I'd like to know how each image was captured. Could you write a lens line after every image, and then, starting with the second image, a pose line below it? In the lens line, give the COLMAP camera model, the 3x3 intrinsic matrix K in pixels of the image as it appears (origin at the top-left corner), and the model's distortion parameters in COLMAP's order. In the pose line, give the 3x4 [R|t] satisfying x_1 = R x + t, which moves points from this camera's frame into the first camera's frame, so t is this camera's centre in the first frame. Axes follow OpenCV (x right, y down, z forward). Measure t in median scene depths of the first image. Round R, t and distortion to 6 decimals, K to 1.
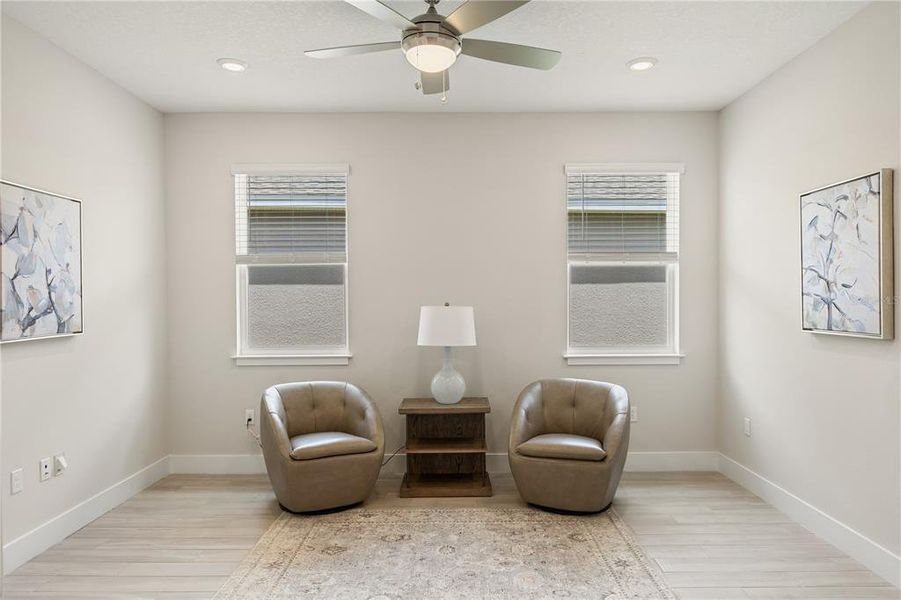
lens RADIAL K [[579.3, 0, 449.6], [0, 579.3, 297.9], [0, 0, 1]] dist [-0.004962, -0.001462]
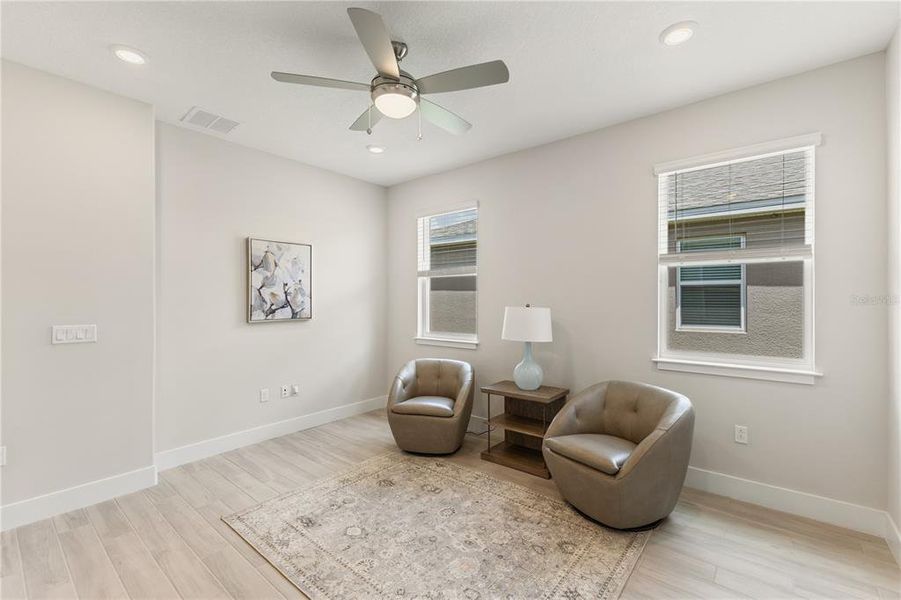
lens RADIAL K [[388.9, 0, 450.3], [0, 388.9, 295.1], [0, 0, 1]] dist [0.003920, -0.000122]
pose [[0.769683, -0.002604, -0.638421, 0.444098], [-0.003744, 0.999956, -0.008592, -0.003154], [0.638415, 0.009004, 0.769639, 0.332752]]
